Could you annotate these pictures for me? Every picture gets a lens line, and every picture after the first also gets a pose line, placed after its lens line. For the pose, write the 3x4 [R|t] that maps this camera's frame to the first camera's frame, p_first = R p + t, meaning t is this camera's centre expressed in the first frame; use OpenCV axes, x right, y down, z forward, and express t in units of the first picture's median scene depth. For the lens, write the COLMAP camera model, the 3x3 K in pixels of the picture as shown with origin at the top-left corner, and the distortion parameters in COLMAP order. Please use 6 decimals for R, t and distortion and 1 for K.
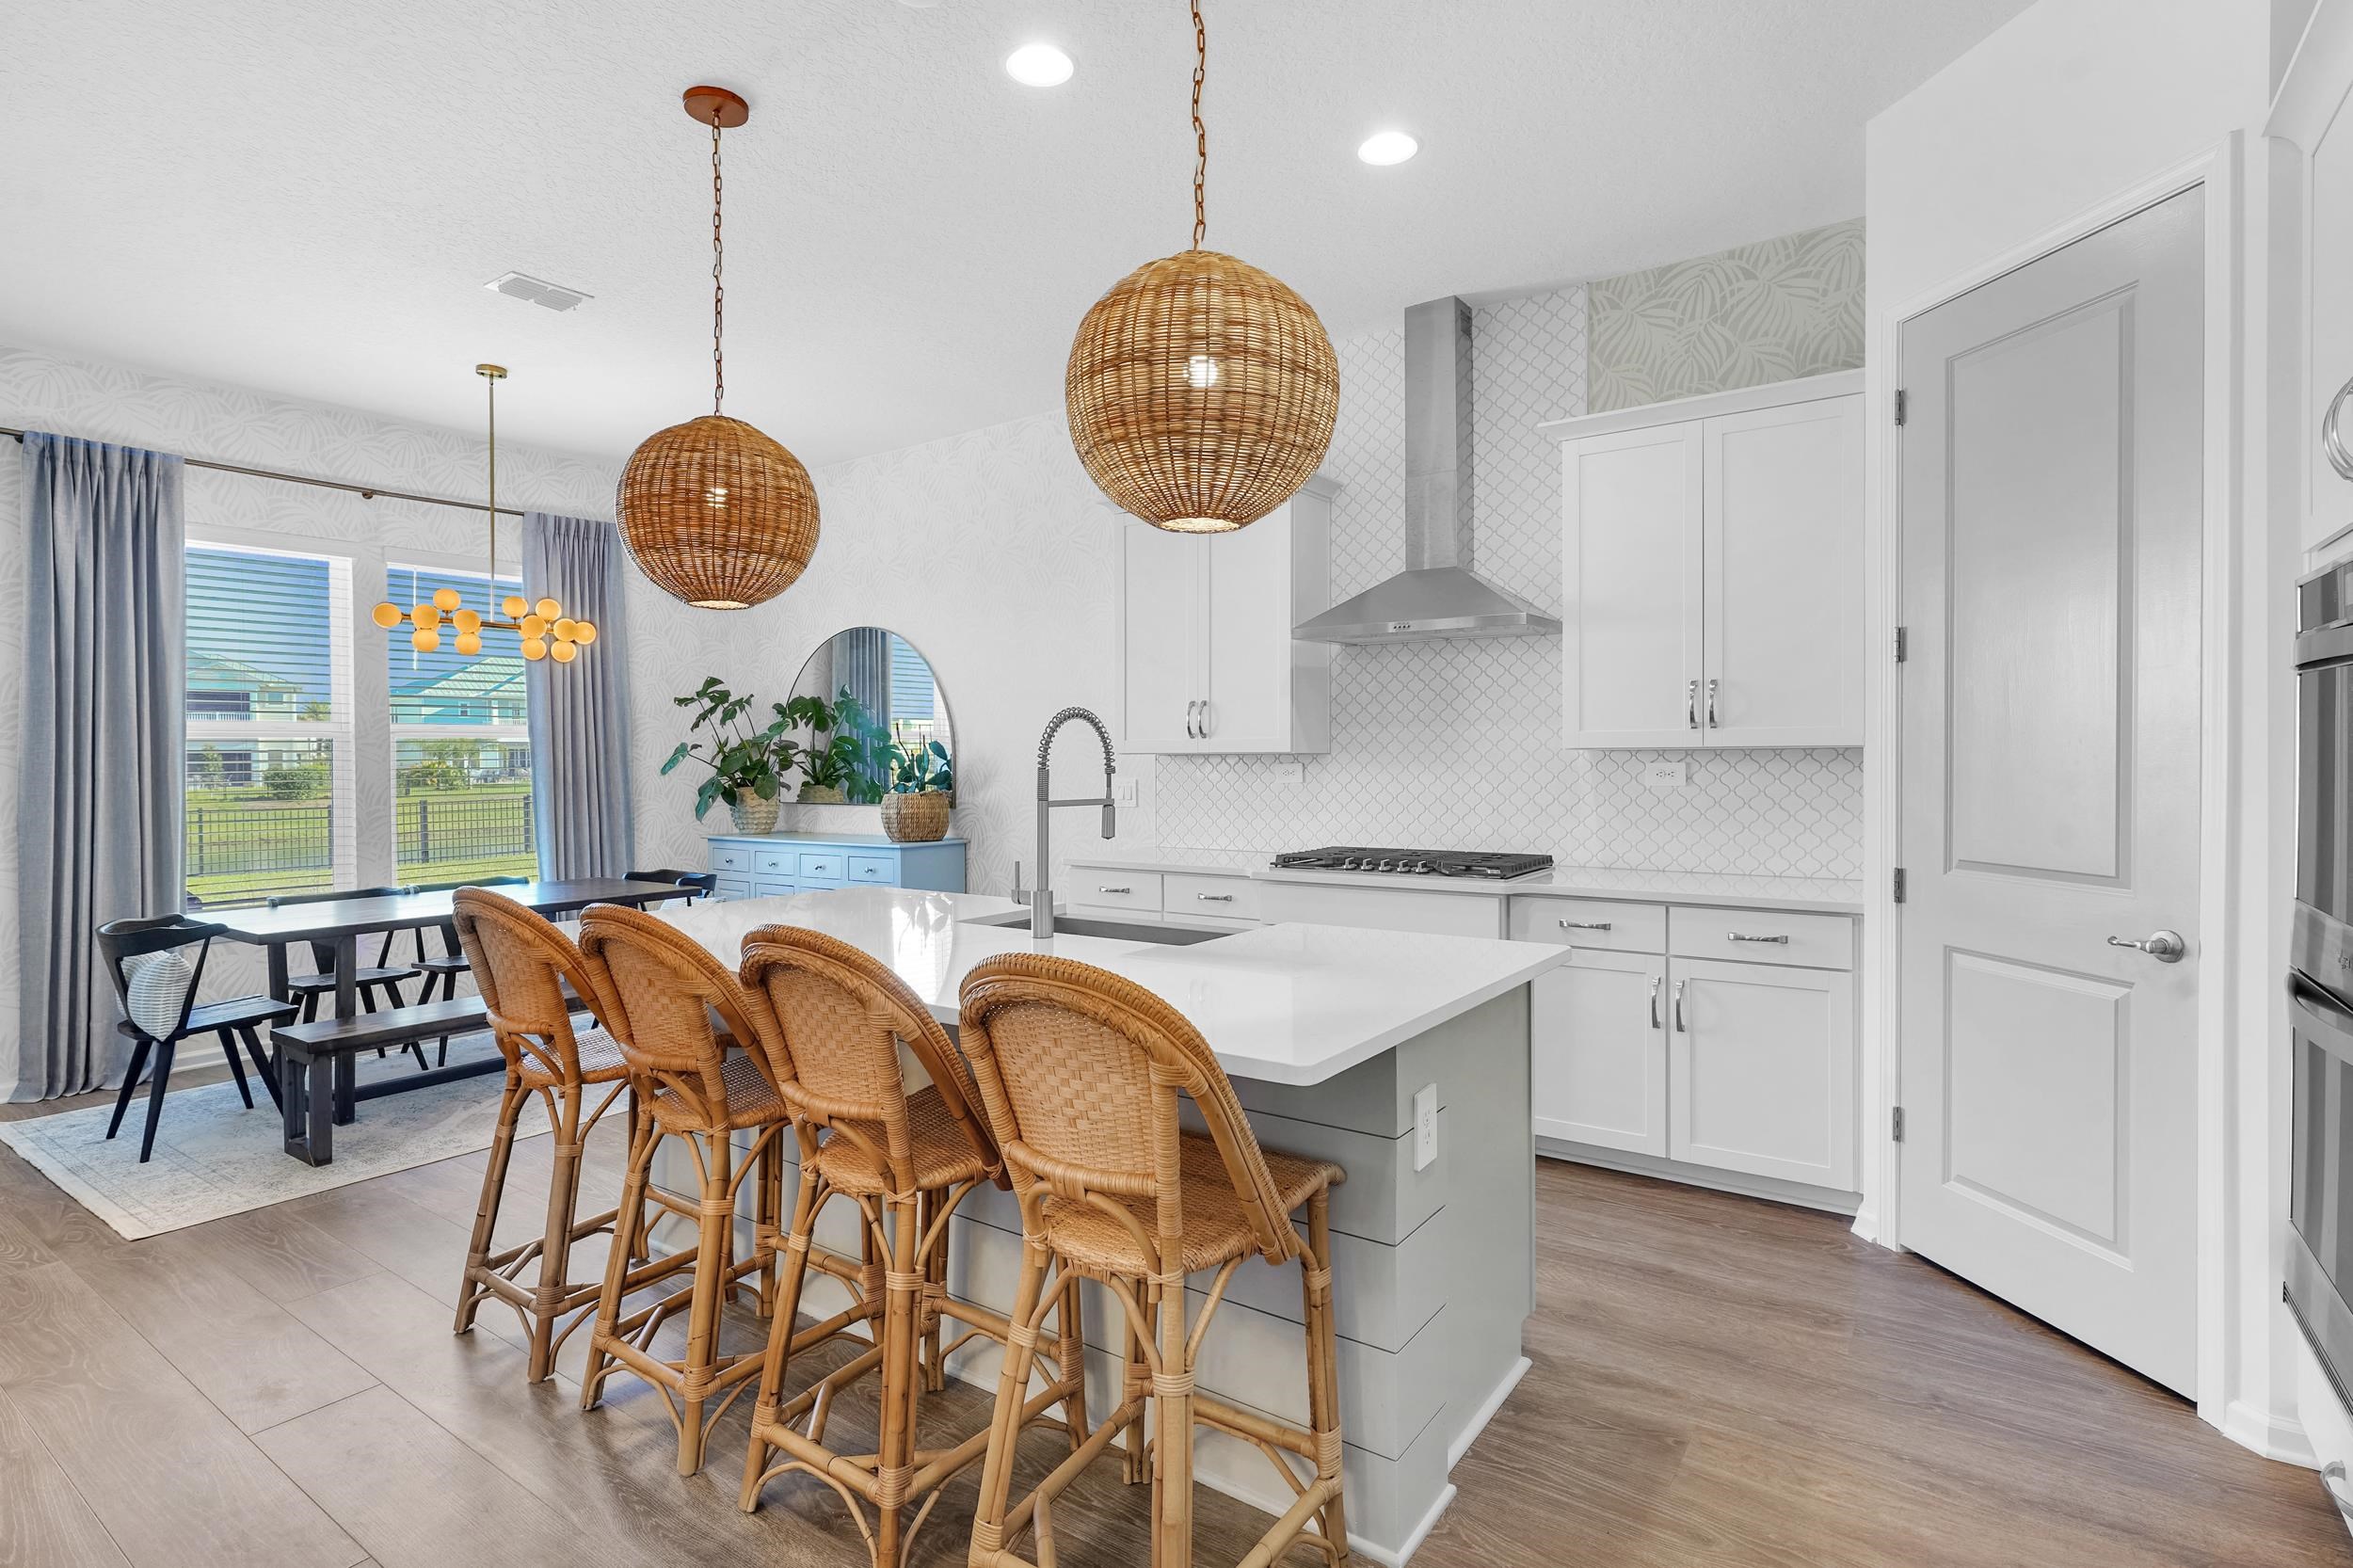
lens RADIAL K [[1130.2, 0, 1188.8], [0, 1130.2, 771.7], [0, 0, 1]] dist [-0.006467, 0.004603]
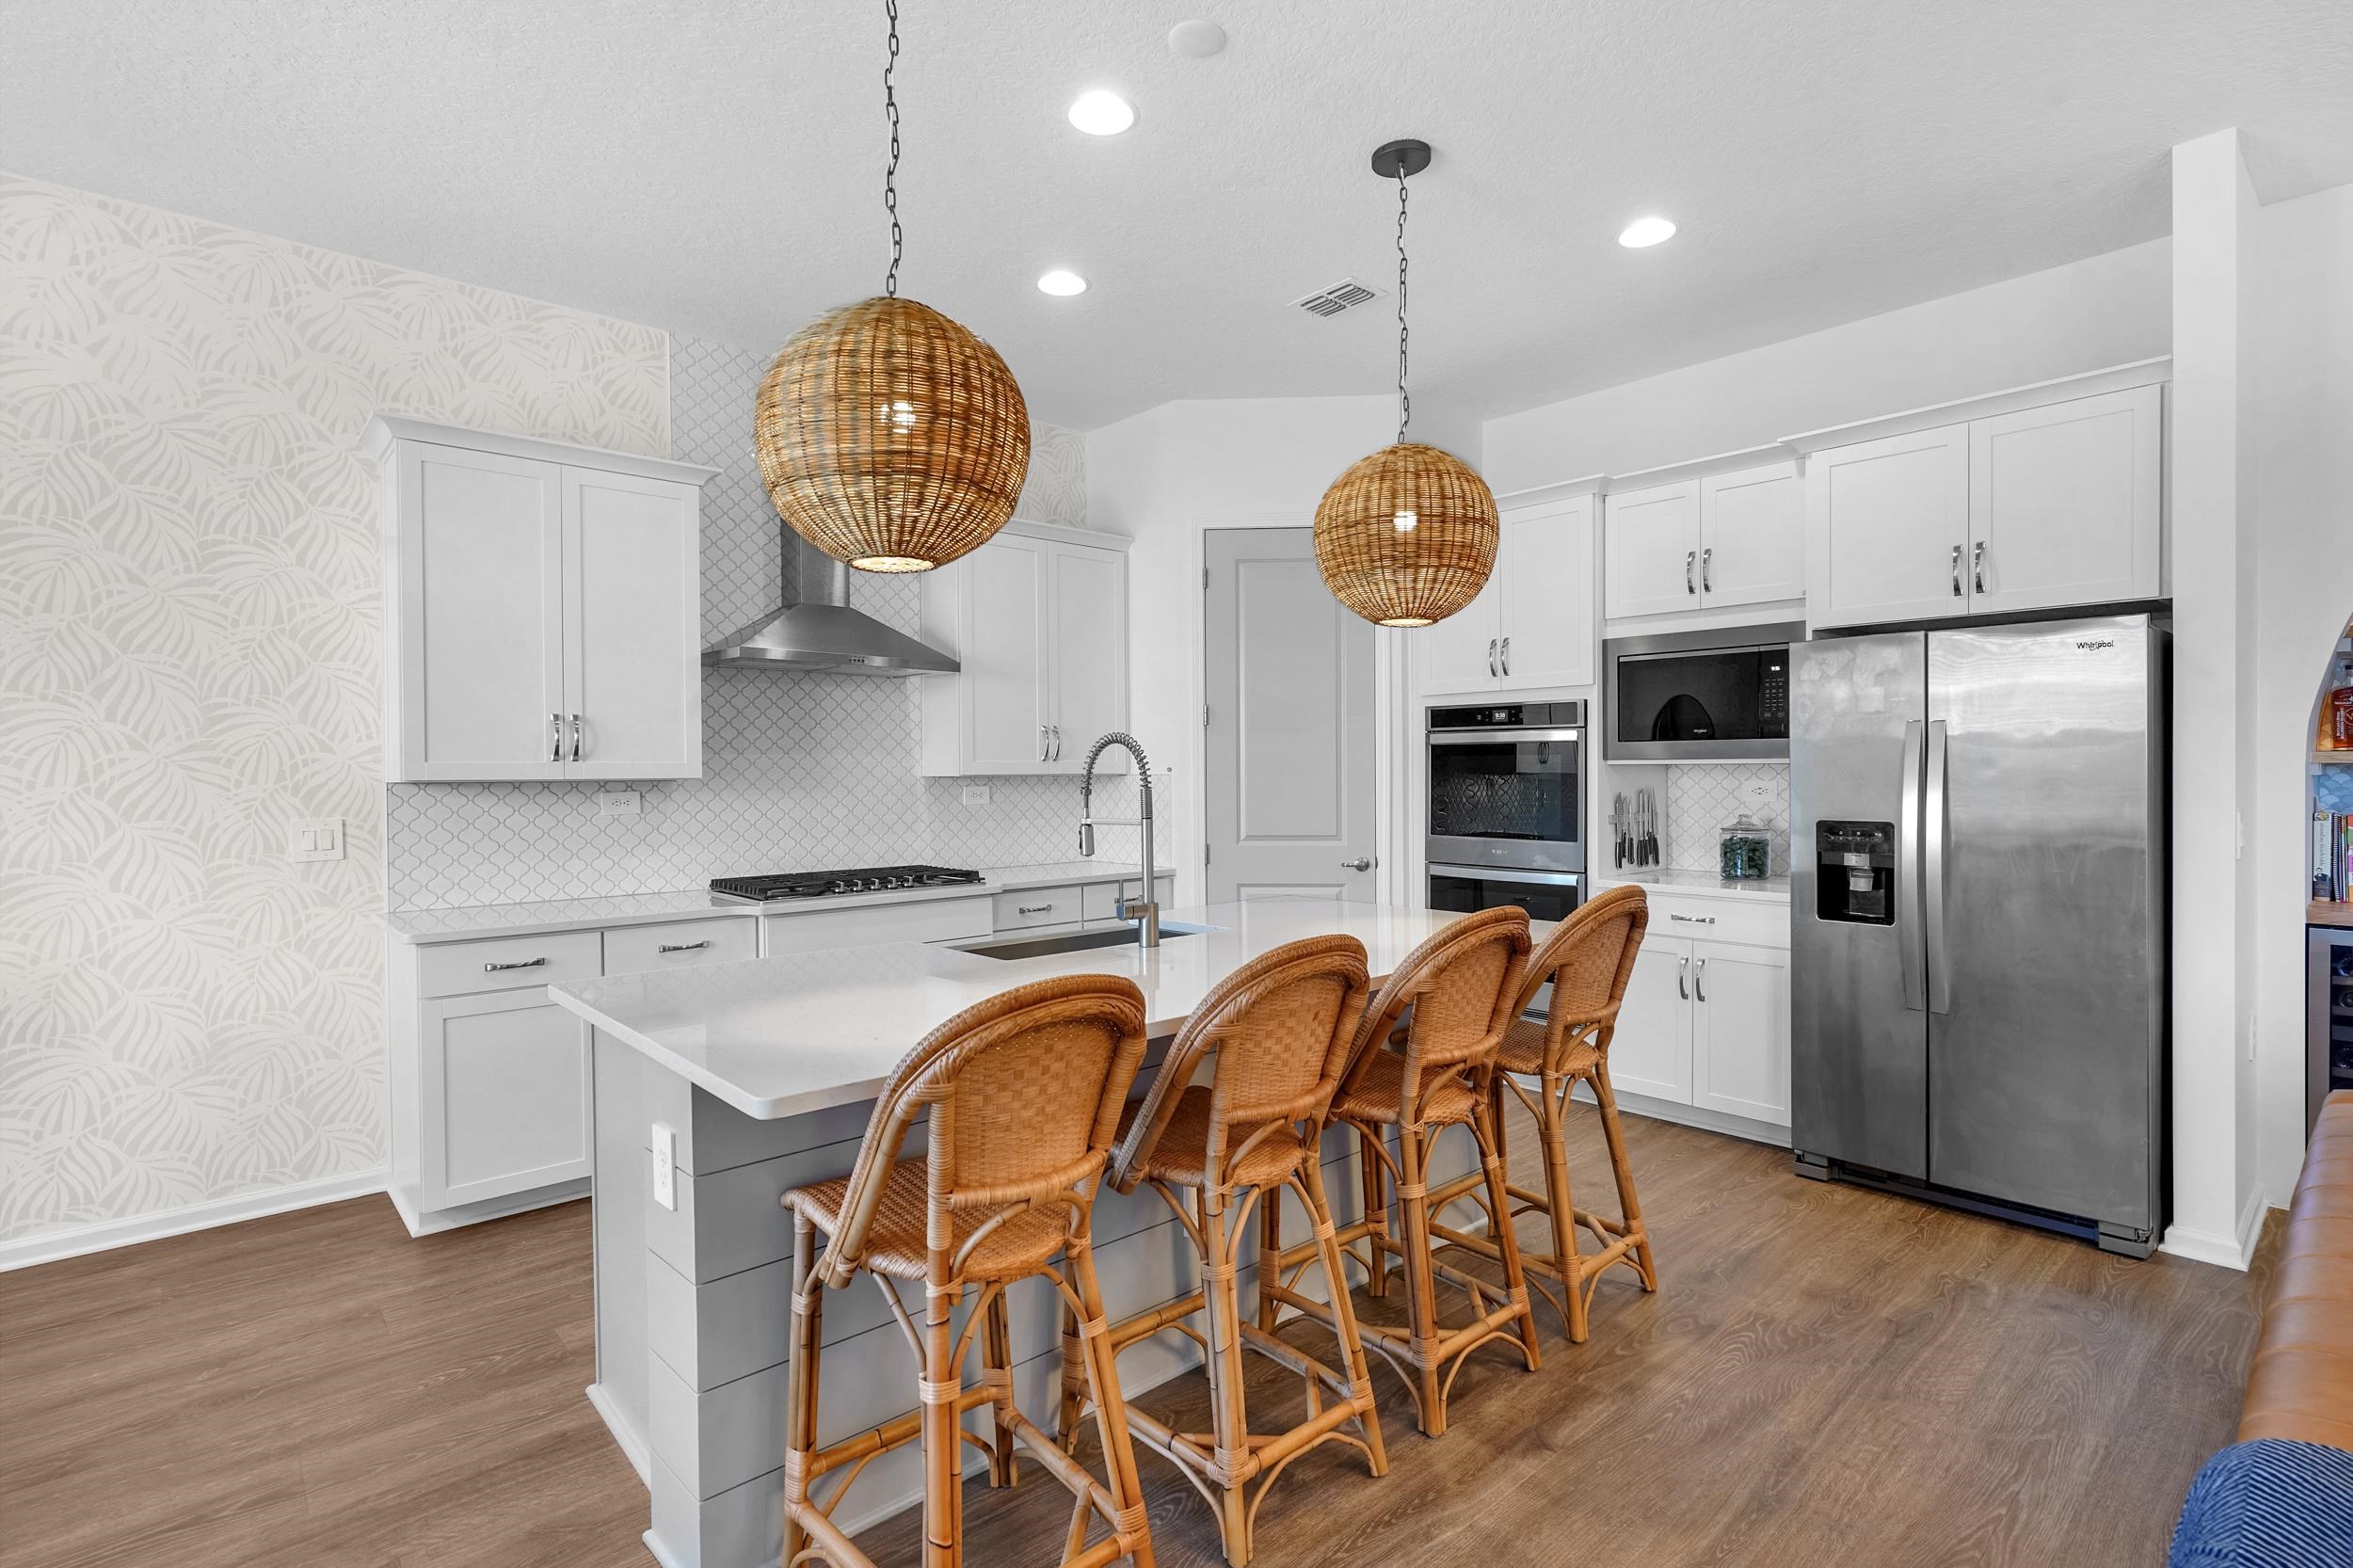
lens RADIAL K [[1130.2, 0, 1189.7], [0, 1130.2, 782.4], [0, 0, 1]] dist [-0.006467, 0.004603]
pose [[0.210913, 0.000330, 0.977505, -0.729263], [0.023330, 0.999713, -0.005372, 0.000141], [-0.977226, 0.023938, 0.210845, 0.434004]]
